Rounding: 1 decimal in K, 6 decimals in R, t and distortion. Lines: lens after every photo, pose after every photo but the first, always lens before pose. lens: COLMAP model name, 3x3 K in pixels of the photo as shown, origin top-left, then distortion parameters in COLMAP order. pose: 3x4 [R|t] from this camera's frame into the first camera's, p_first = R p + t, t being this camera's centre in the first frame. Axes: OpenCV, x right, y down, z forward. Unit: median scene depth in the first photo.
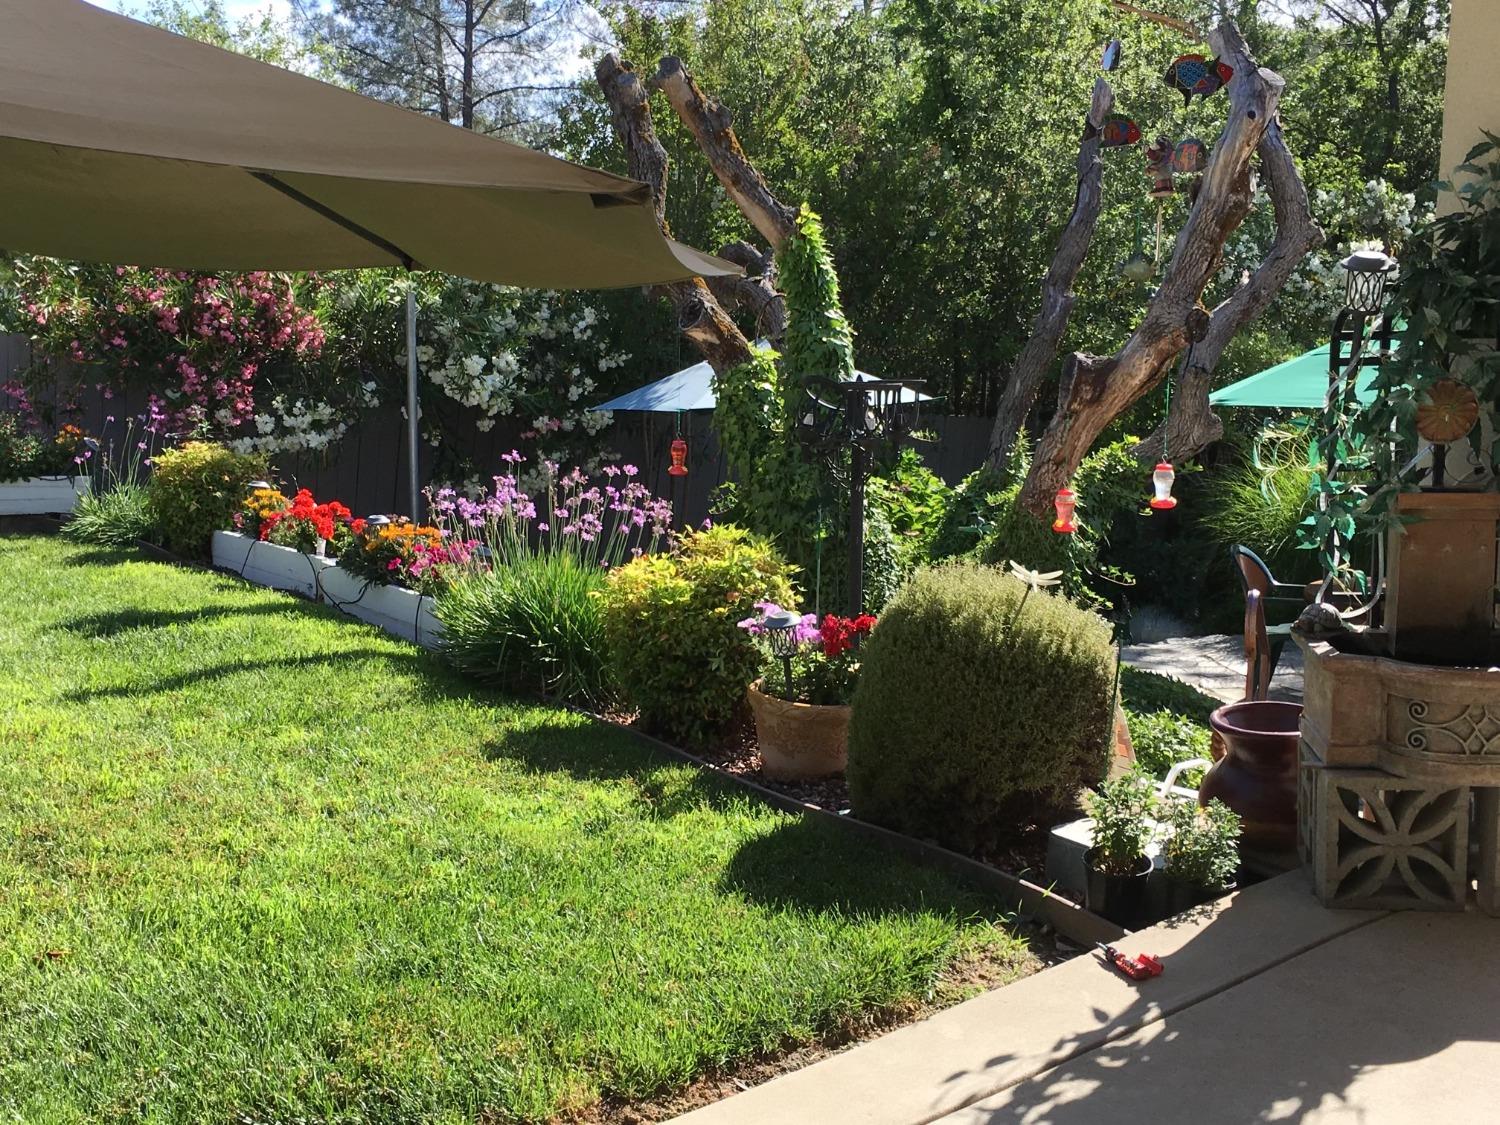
lens RADIAL K [[1769.6, 0, 750.0], [0, 1769.6, 562.5], [0, 0, 1]] dist [0.072245, -0.005260]
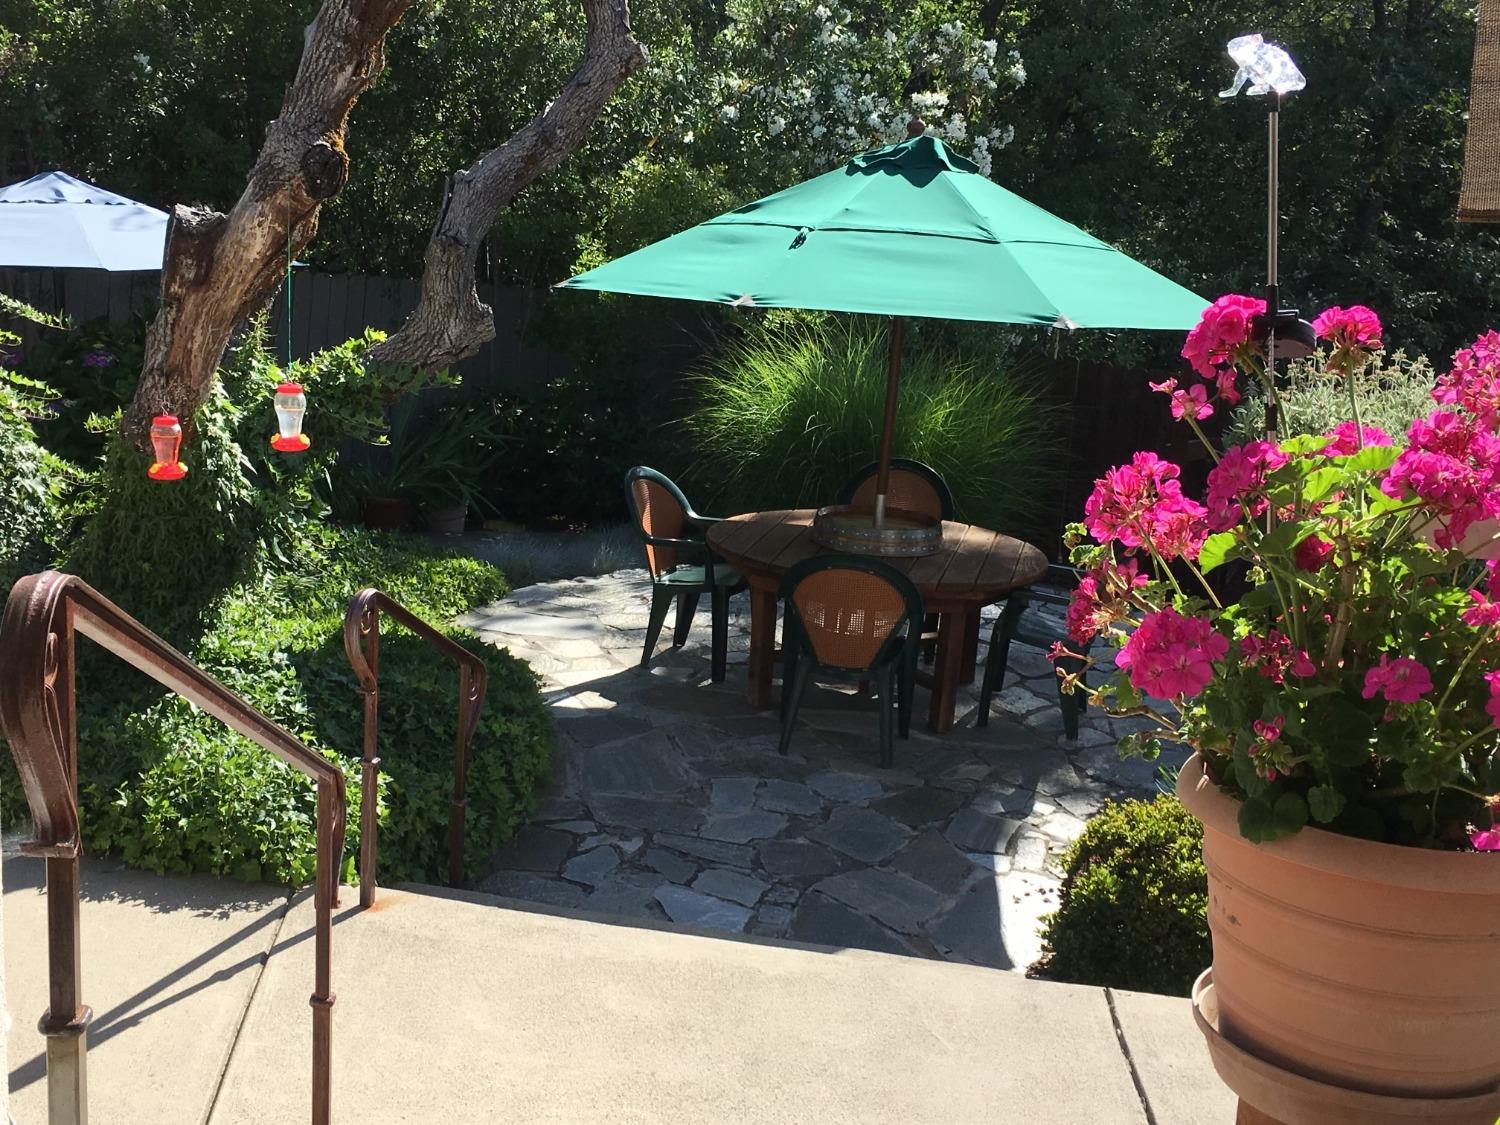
lens RADIAL K [[1769.6, 0, 750.0], [0, 1769.6, 562.5], [0, 0, 1]] dist [0.072245, -0.005260]
pose [[0.989254, 0.008127, 0.145982, 0.265402], [-0.020016, 0.996581, 0.080160, -0.039802], [-0.144832, -0.082221, 0.986034, 0.279538]]
